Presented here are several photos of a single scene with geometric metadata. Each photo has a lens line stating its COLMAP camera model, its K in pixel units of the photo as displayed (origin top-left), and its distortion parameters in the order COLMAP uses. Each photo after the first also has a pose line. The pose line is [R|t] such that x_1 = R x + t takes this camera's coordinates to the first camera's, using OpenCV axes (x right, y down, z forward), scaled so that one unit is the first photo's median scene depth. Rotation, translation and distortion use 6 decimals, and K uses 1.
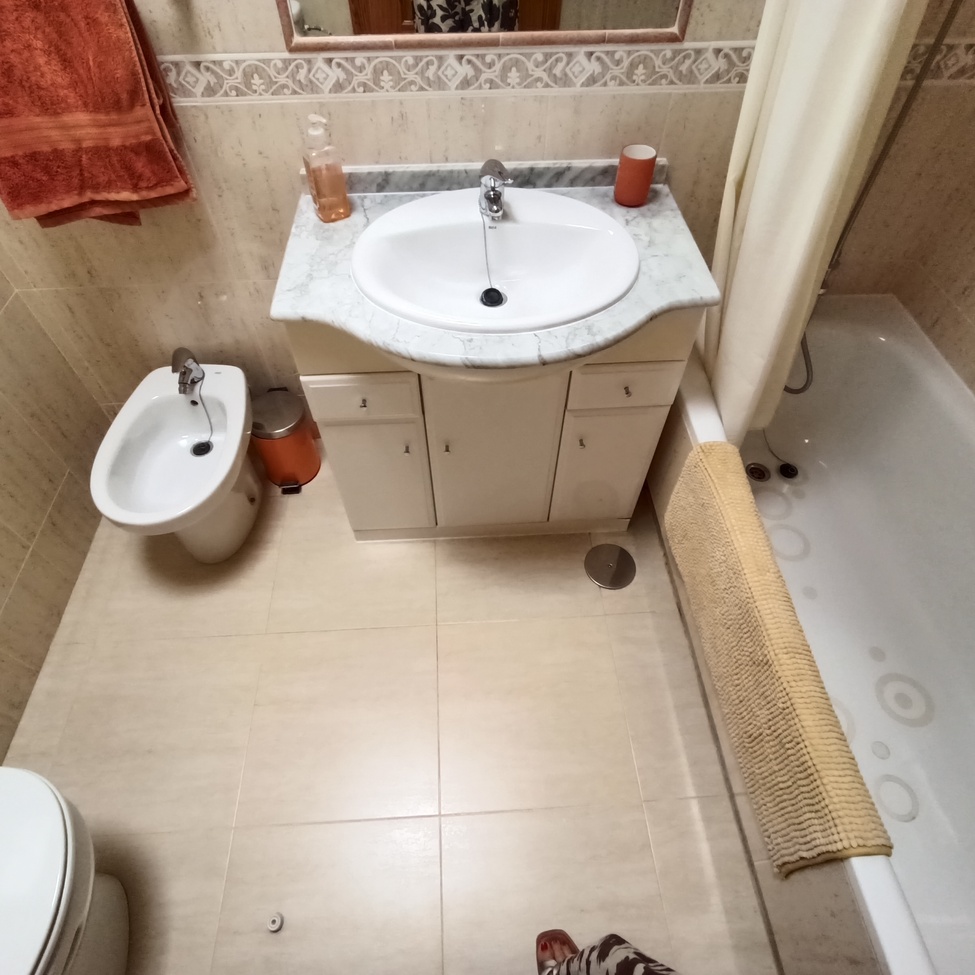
lens RADIAL K [[594.0, 0, 478.3], [0, 594.0, 483.2], [0, 0, 1]] dist [-0.036943, 0.026360]
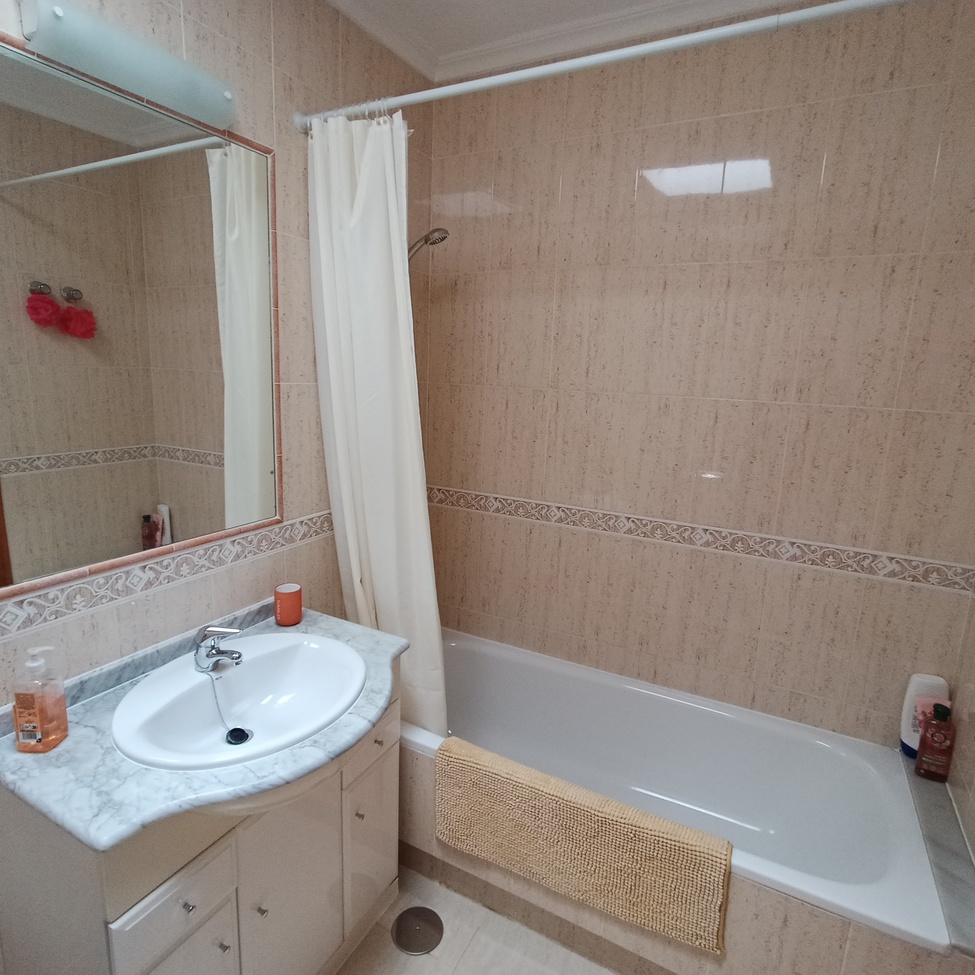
lens RADIAL K [[594.0, 0, 478.3], [0, 594.0, 483.2], [0, 0, 1]] dist [-0.036943, 0.026360]
pose [[0.519181, -0.139735, 0.843164, -0.649515], [0.657794, 0.695204, -0.289824, -0.041952], [-0.545673, 0.705099, 0.452854, -0.044117]]
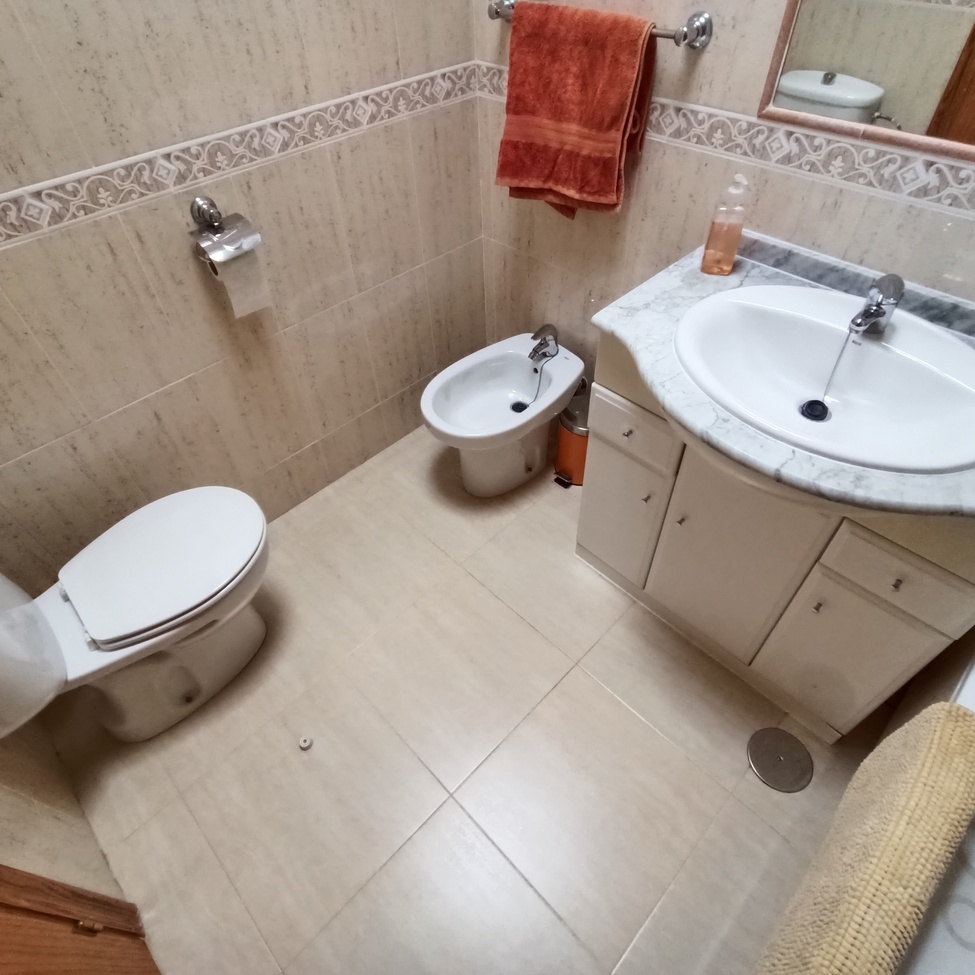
lens RADIAL K [[588.3, 0, 479.9], [0, 588.3, 483.8], [0, 0, 1]] dist [-0.035577, 0.021512]
pose [[0.656095, 0.540829, -0.526350, 0.242261], [-0.578315, 0.808396, 0.109765, -0.027025], [0.484863, 0.232379, 0.843153, 0.029623]]
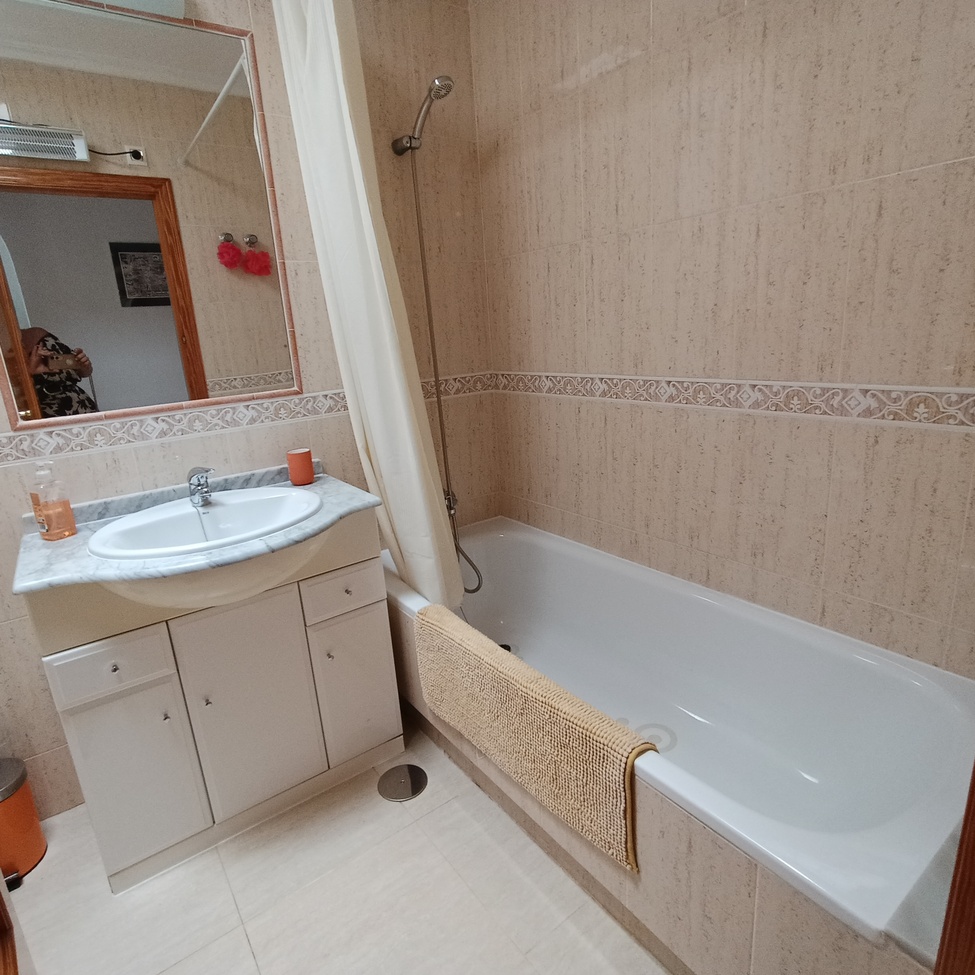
lens RADIAL K [[594.0, 0, 478.3], [0, 594.0, 483.2], [0, 0, 1]] dist [-0.036943, 0.026360]
pose [[0.842529, -0.189394, 0.504256, -0.121240], [0.466309, 0.725058, -0.506801, 0.494975], [-0.269630, 0.662134, 0.699198, -0.133509]]
